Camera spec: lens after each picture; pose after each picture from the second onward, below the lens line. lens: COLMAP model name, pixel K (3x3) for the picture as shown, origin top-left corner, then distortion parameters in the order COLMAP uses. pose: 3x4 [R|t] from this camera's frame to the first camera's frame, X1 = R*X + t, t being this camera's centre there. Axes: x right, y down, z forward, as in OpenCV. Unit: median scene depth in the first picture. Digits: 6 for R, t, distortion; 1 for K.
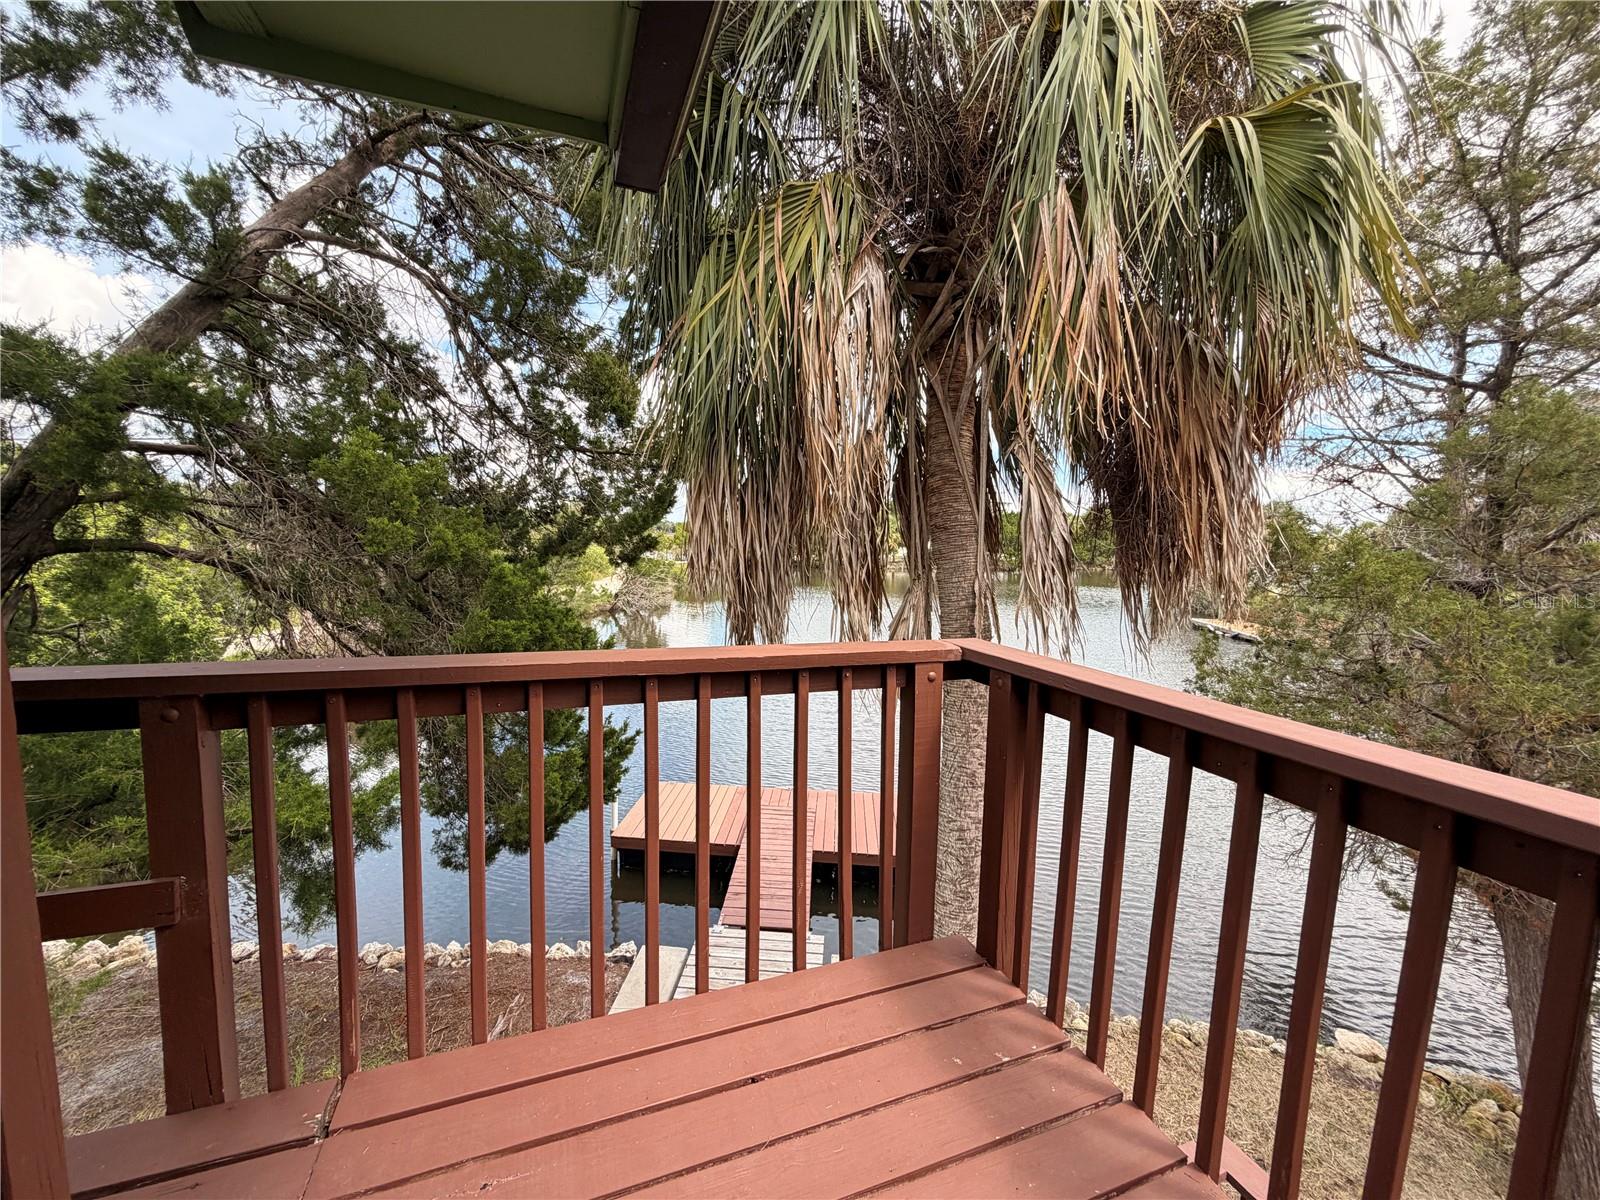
lens RADIAL K [[639.1, 0, 796.4], [0, 639.1, 603.5], [0, 0, 1]] dist [-0.000897, 0.000461]
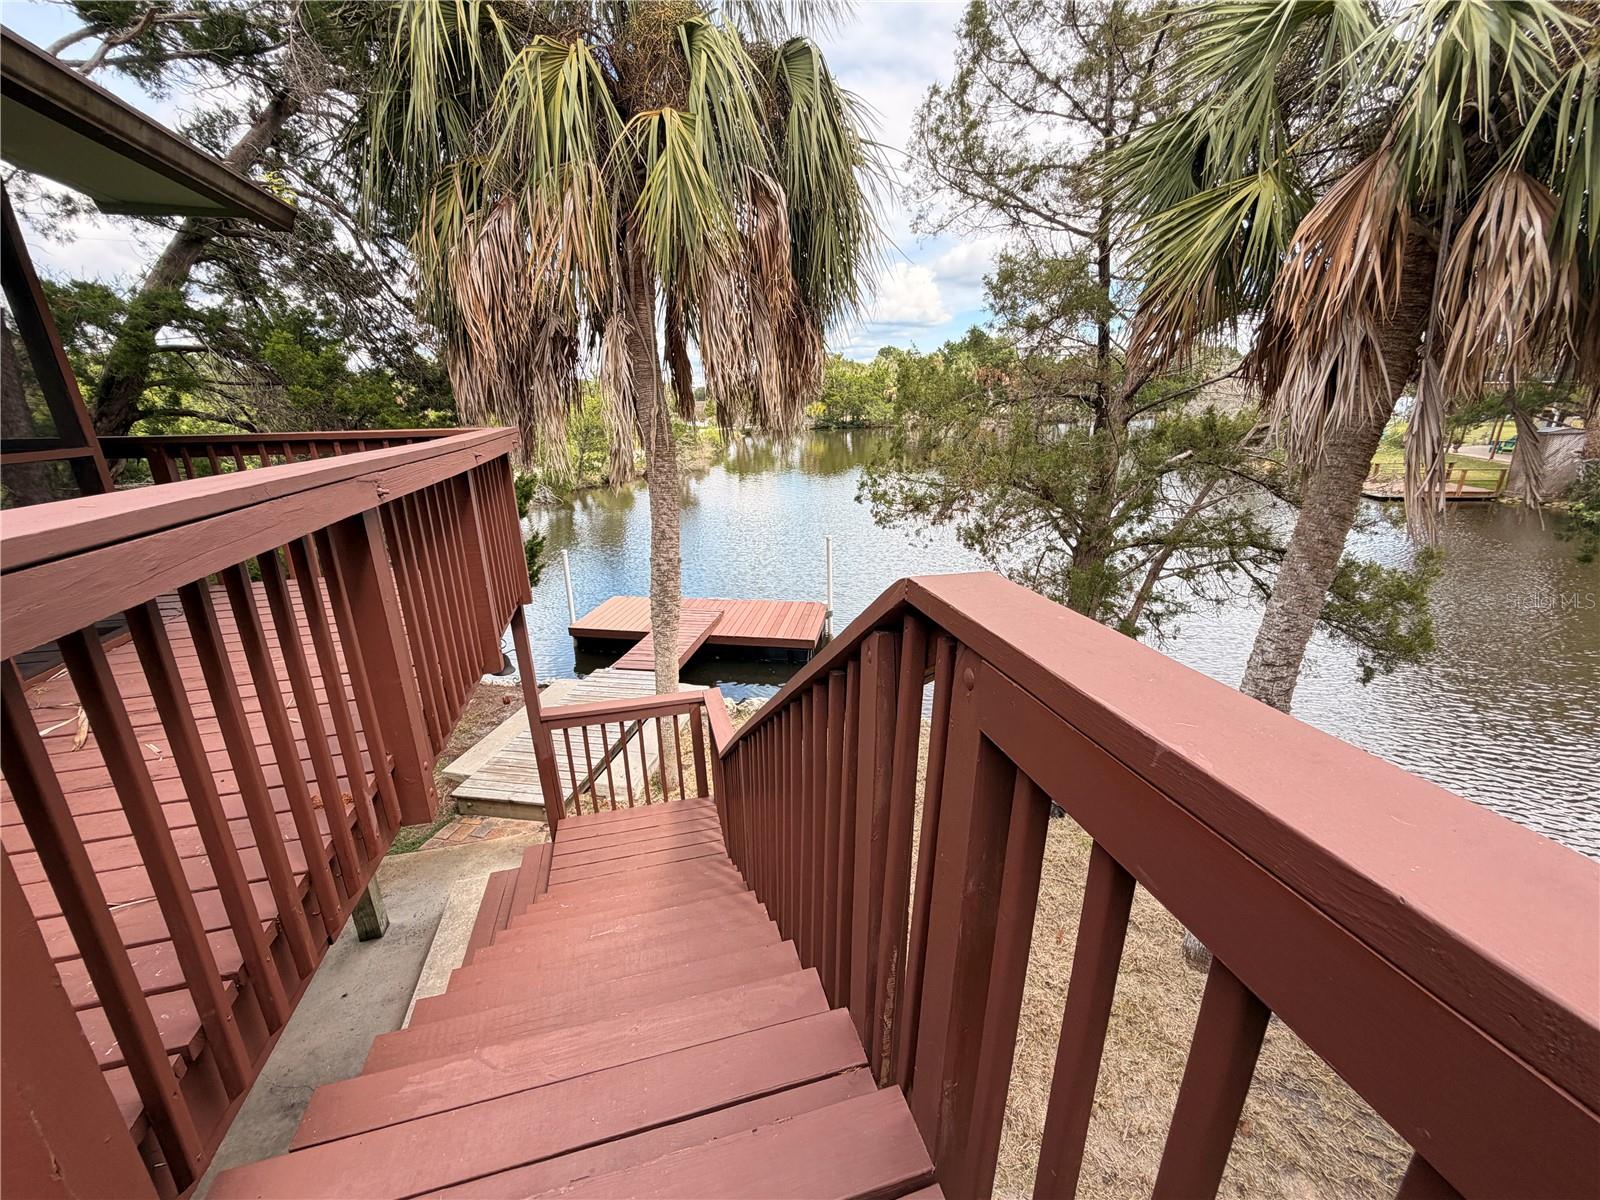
lens RADIAL K [[639.1, 0, 802.3], [0, 639.1, 602.2], [0, 0, 1]] dist [-0.000897, 0.000461]
pose [[0.994386, -0.018812, -0.104126, 0.662515], [0.039662, 0.978589, 0.201966, 0.108231], [0.098097, -0.204962, 0.973842, -0.506993]]
